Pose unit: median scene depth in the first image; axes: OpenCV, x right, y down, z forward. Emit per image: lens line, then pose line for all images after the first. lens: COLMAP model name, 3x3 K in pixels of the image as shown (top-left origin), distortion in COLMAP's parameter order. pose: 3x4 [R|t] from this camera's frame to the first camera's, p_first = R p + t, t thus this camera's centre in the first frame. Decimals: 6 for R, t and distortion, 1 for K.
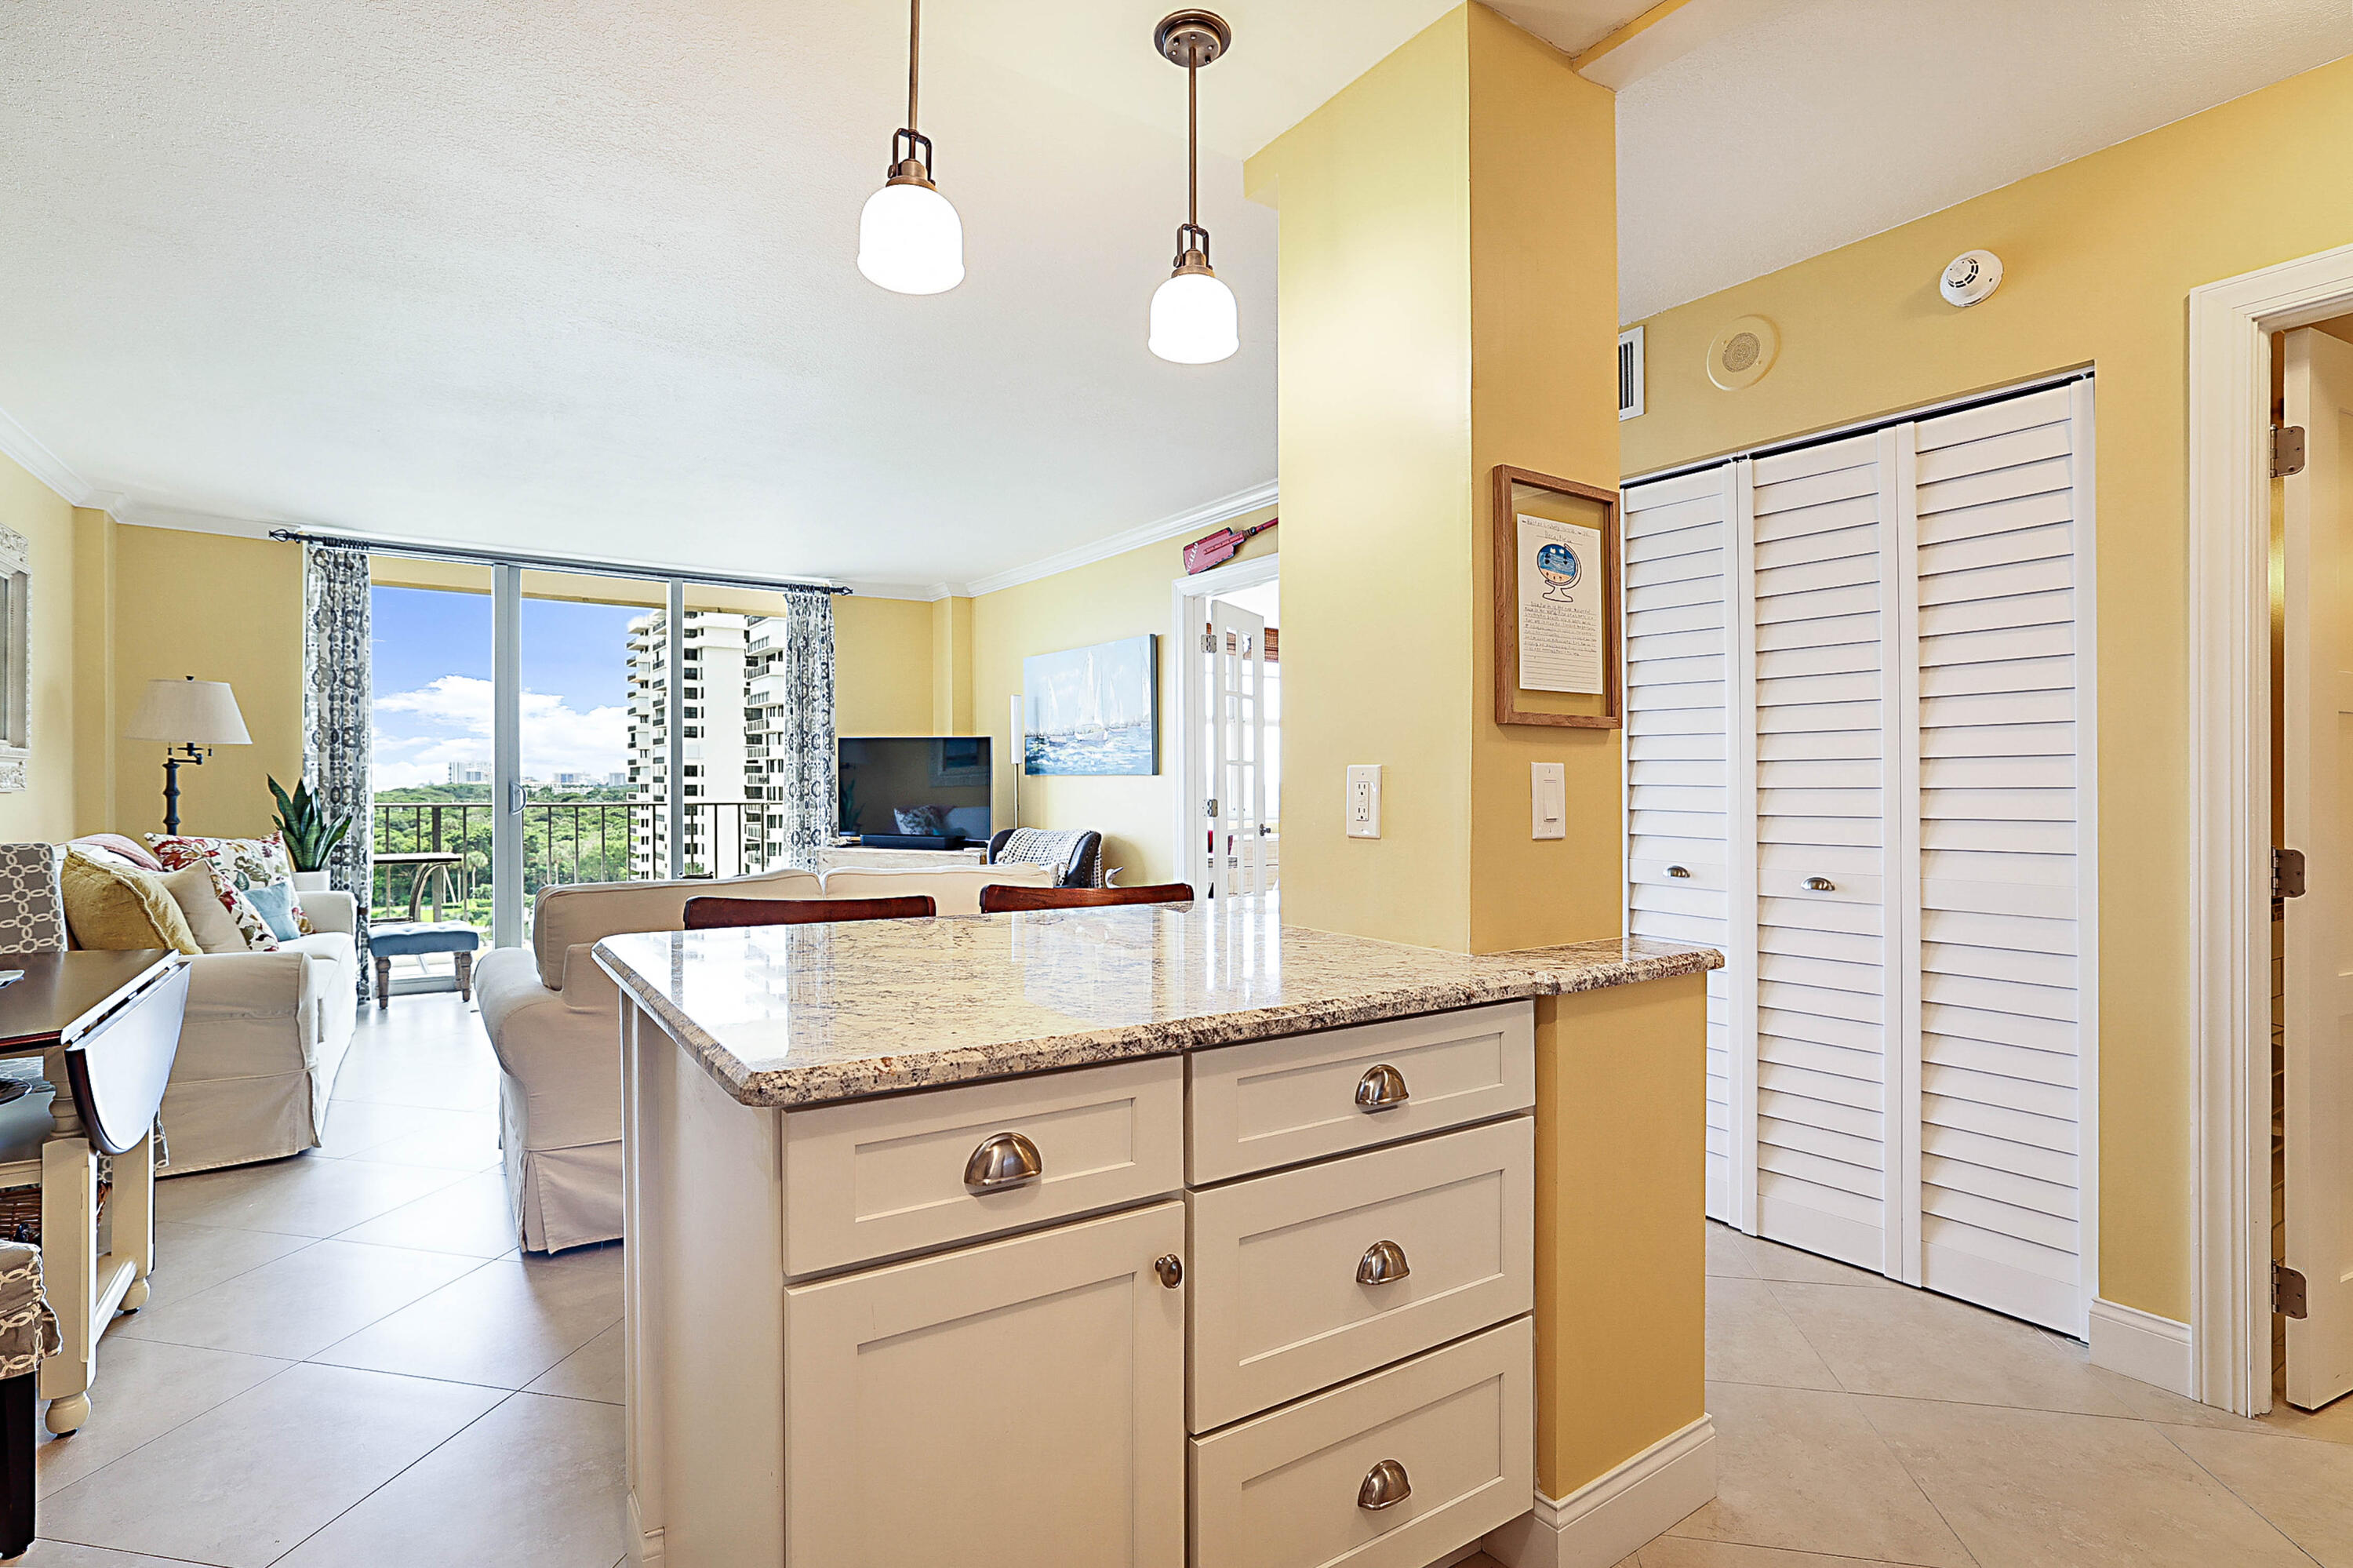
lens RADIAL K [[1129.4, 0, 1160.0], [0, 1129.4, 796.9], [0, 0, 1]] dist [-0.040702, 0.022432]
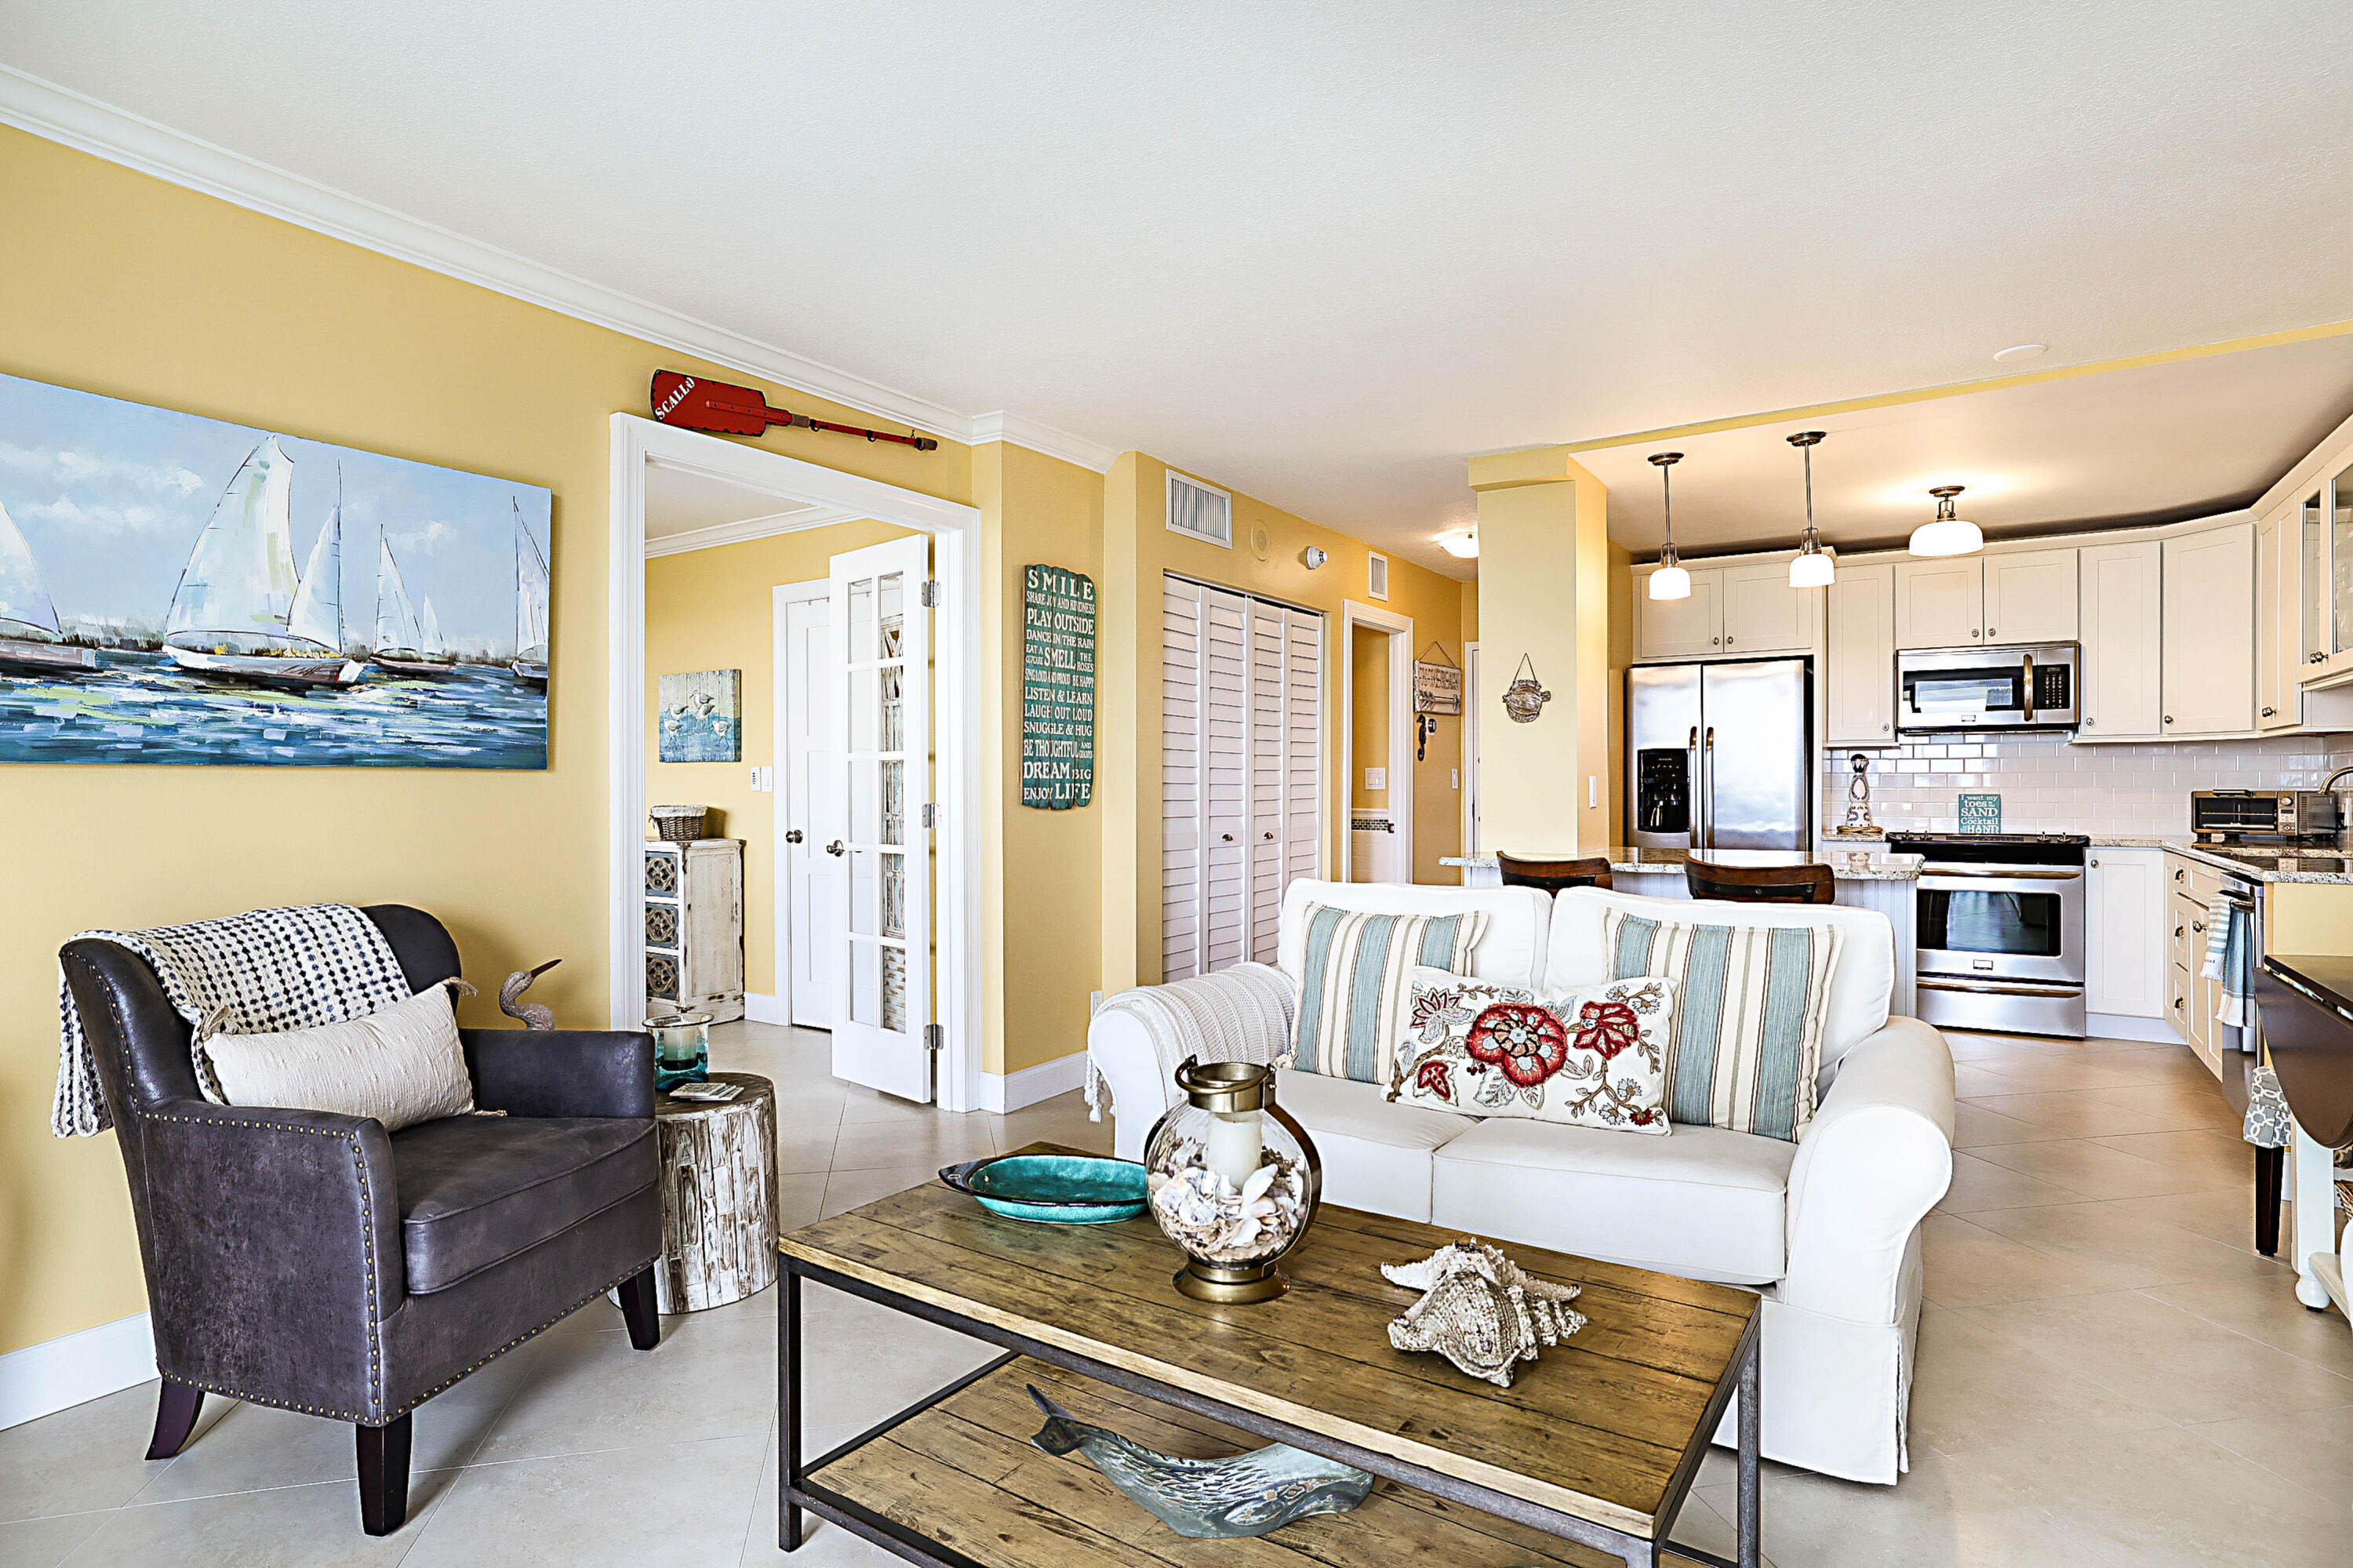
lens RADIAL K [[1211.9, 0, 1176.5], [0, 1211.9, 784.0], [0, 0, 1]] dist [-0.034941, 0.029443]
pose [[-0.392393, -0.005750, 0.919780, -0.599301], [0.010103, 0.999893, 0.010561, -0.015525], [-0.919742, 0.013437, -0.392293, 0.940027]]
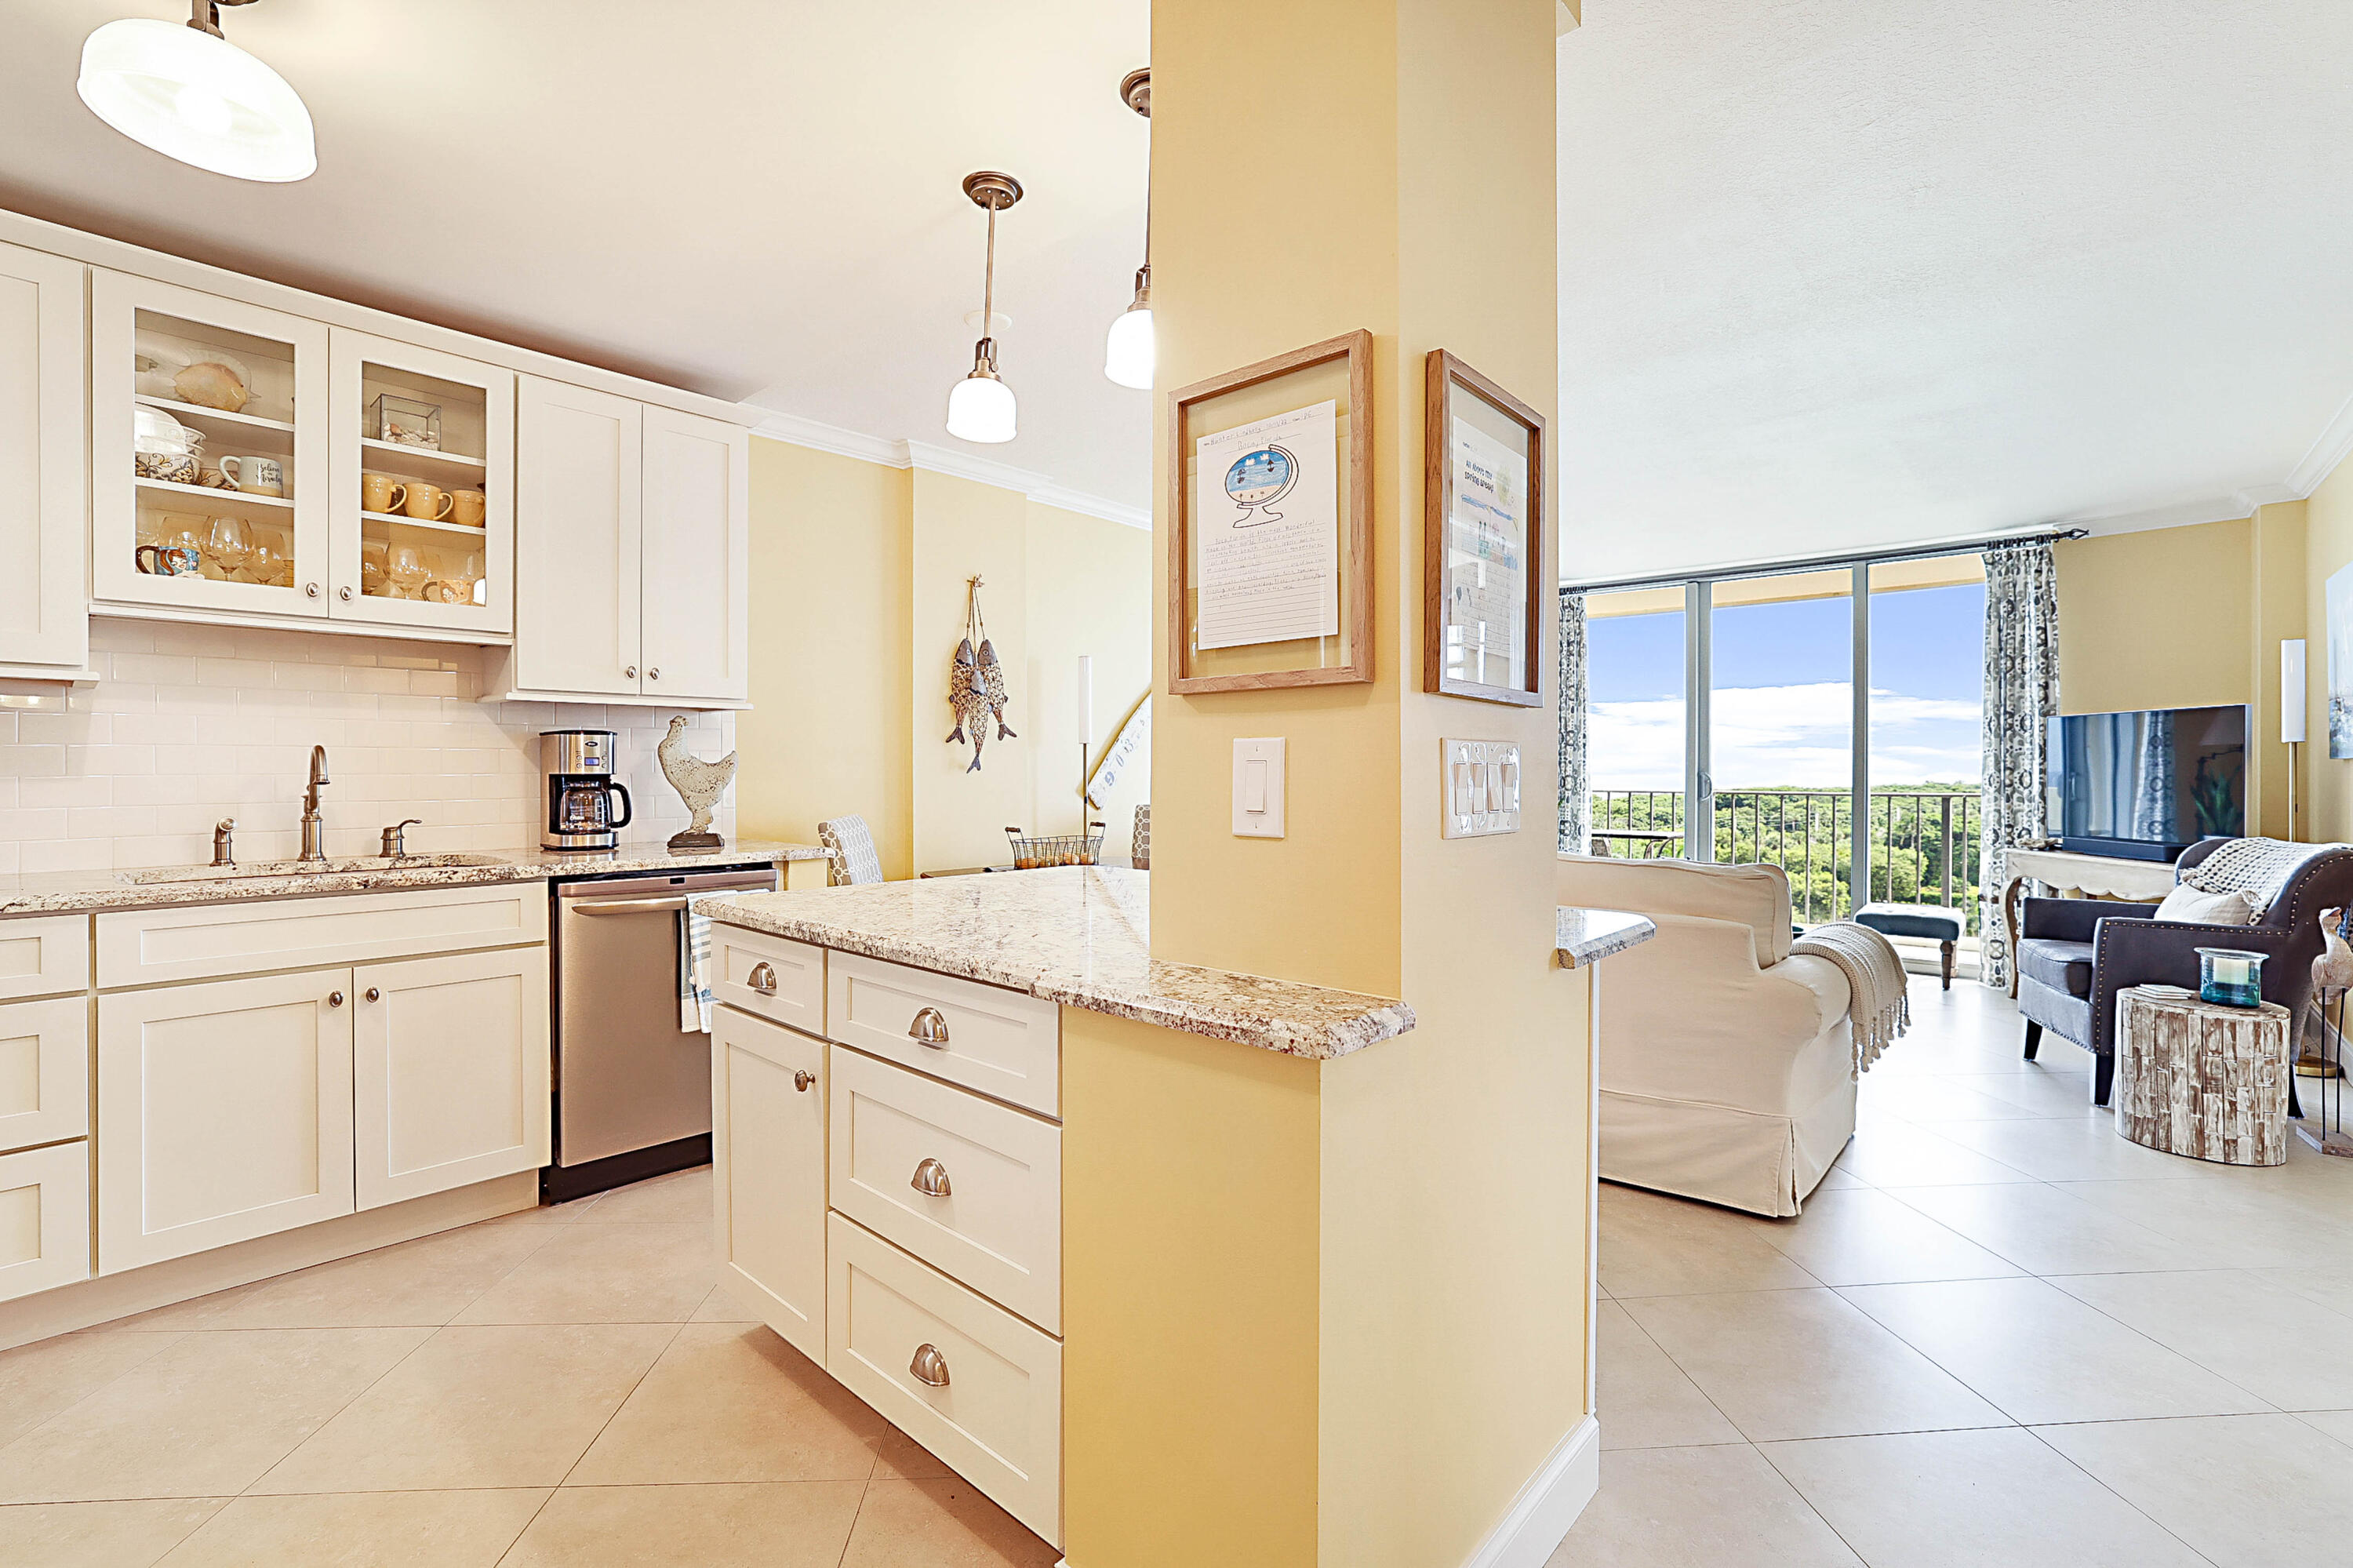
lens RADIAL K [[1036.1, 0, 1176.1], [0, 1036.1, 774.4], [0, 0, 1]] dist [-0.049594, 0.019504]
pose [[0.246456, -0.001966, -0.969152, 0.330274], [-0.011001, 0.999928, -0.004826, -0.000177], [0.969092, 0.011851, 0.246416, 0.250618]]
